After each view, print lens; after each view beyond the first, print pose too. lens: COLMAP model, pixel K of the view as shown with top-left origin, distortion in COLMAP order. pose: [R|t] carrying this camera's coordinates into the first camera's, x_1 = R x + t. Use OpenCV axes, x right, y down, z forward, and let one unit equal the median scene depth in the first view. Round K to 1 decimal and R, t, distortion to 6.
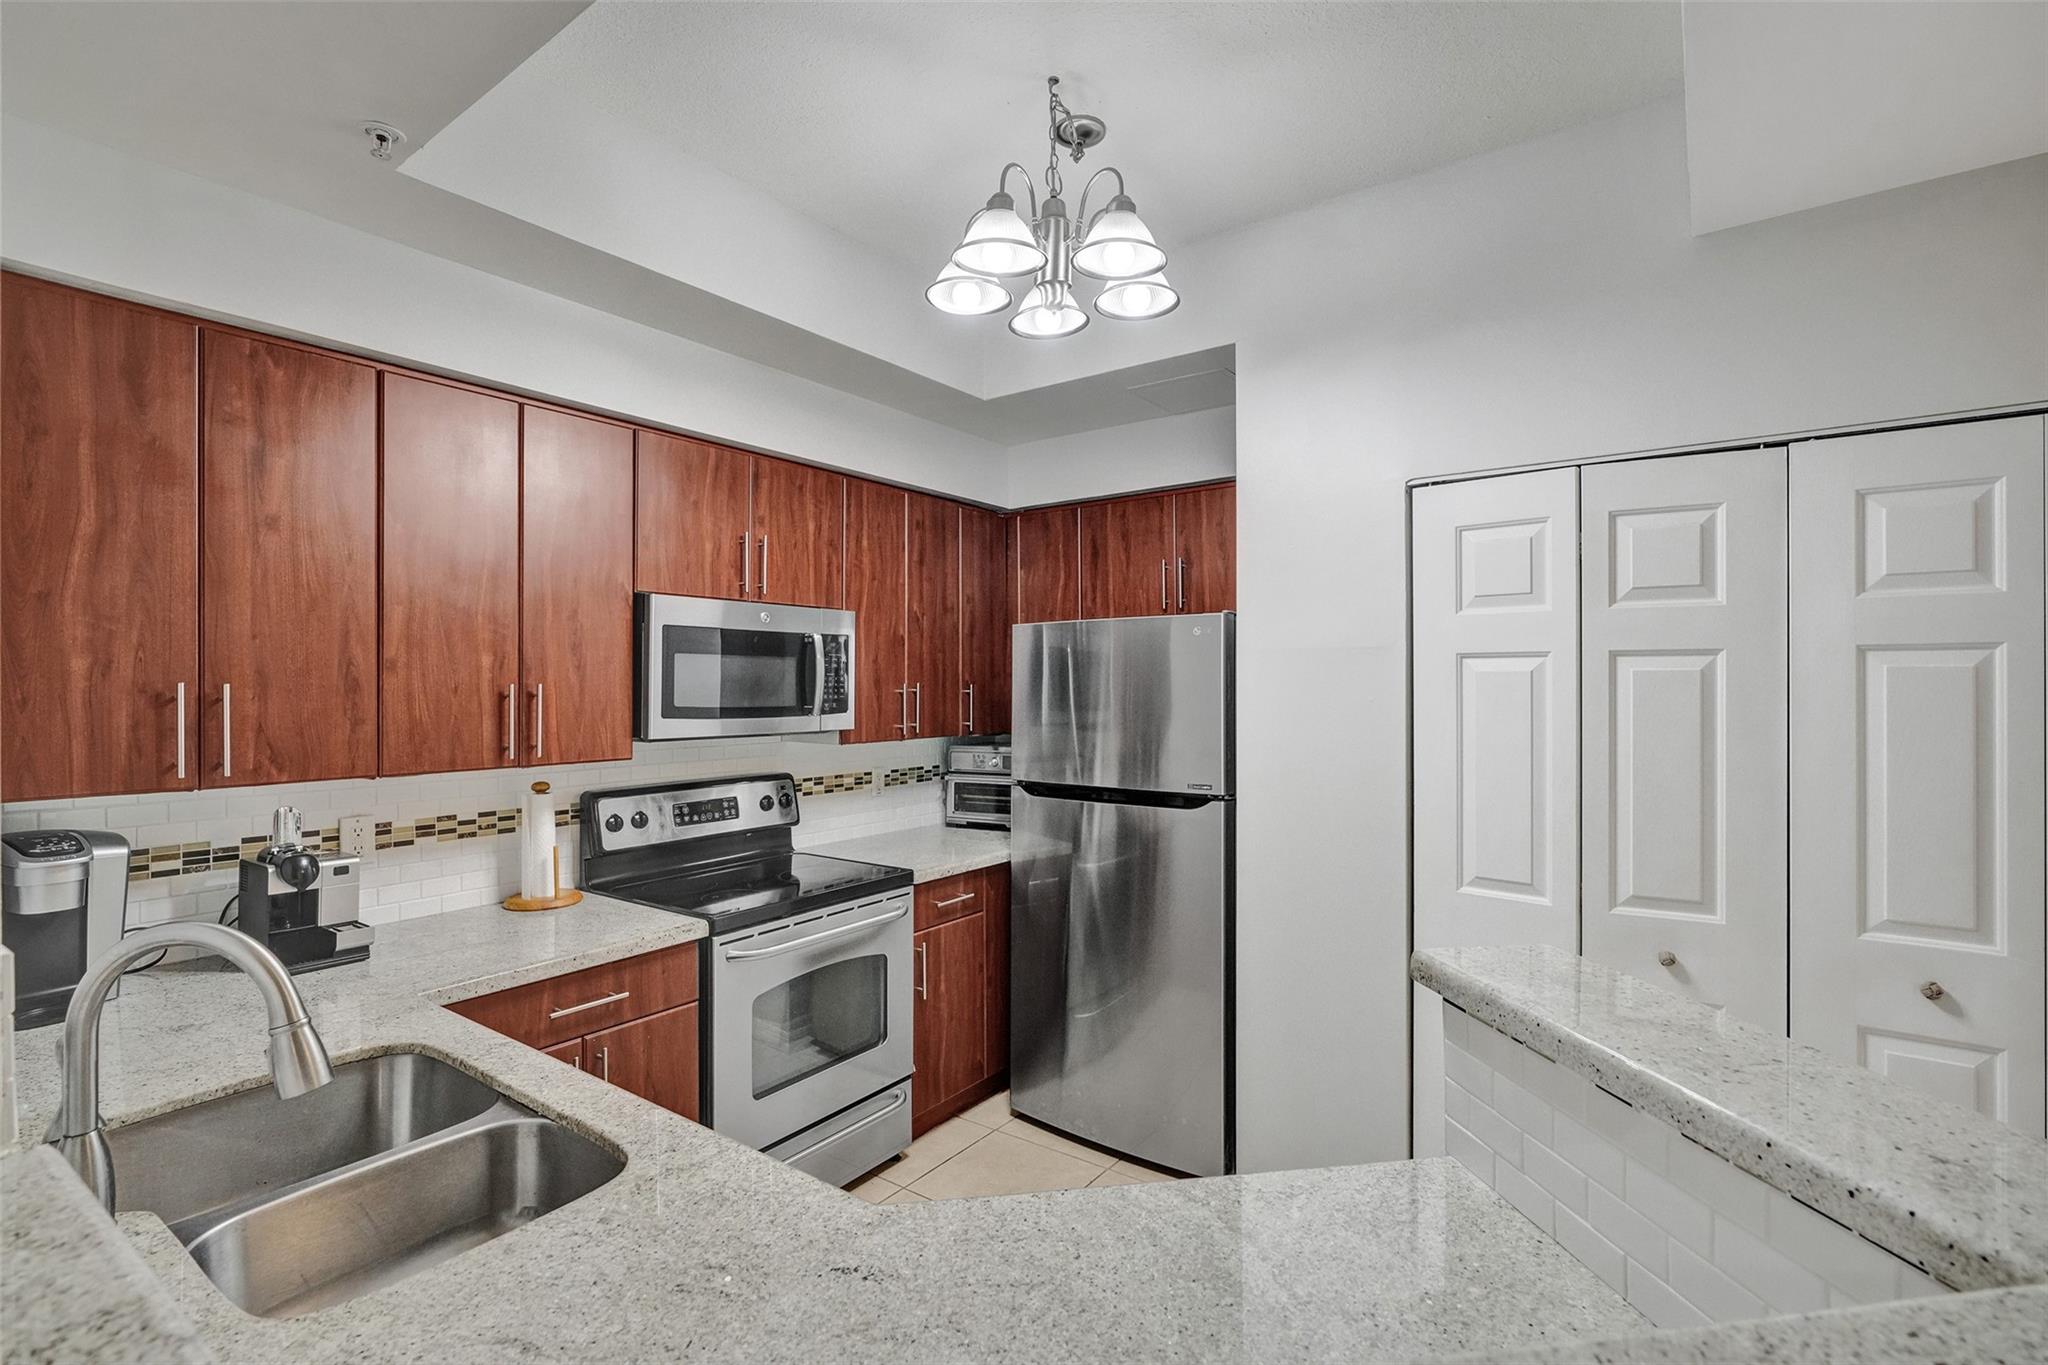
lens RADIAL K [[948.0, 0, 1010.2], [0, 948.0, 682.5], [0, 0, 1]] dist [-0.011408, 0.002765]
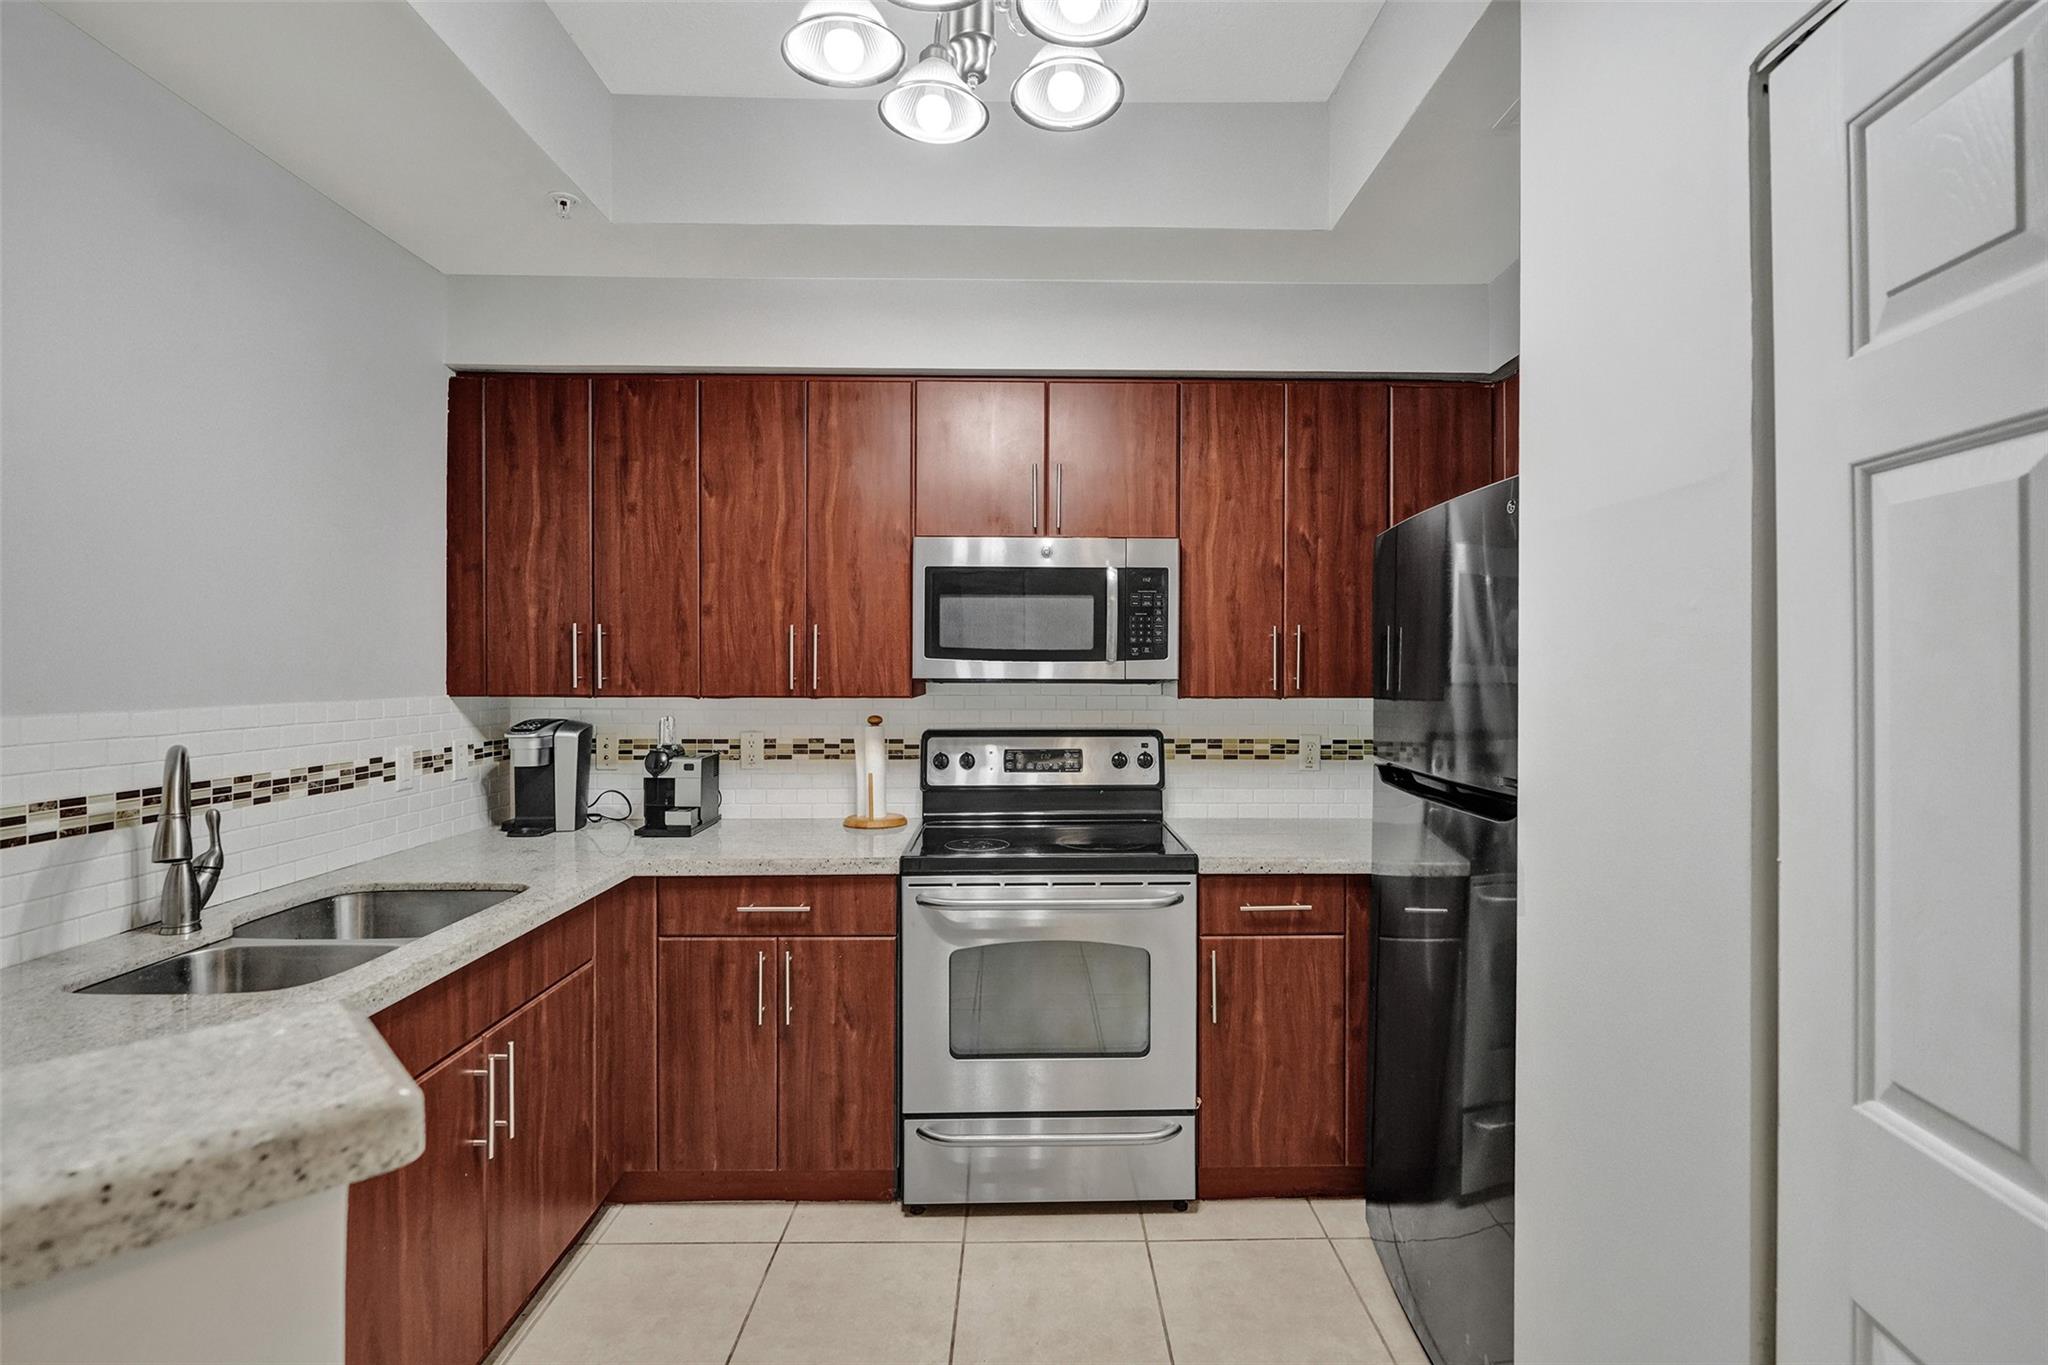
lens RADIAL K [[948.0, 0, 1032.6], [0, 948.0, 667.5], [0, 0, 1]] dist [-0.011408, 0.002765]
pose [[0.605201, 0.003979, -0.796063, 0.482692], [-0.002608, 0.999992, 0.003016, 0.041658], [0.796068, 0.000251, 0.605207, 0.442025]]
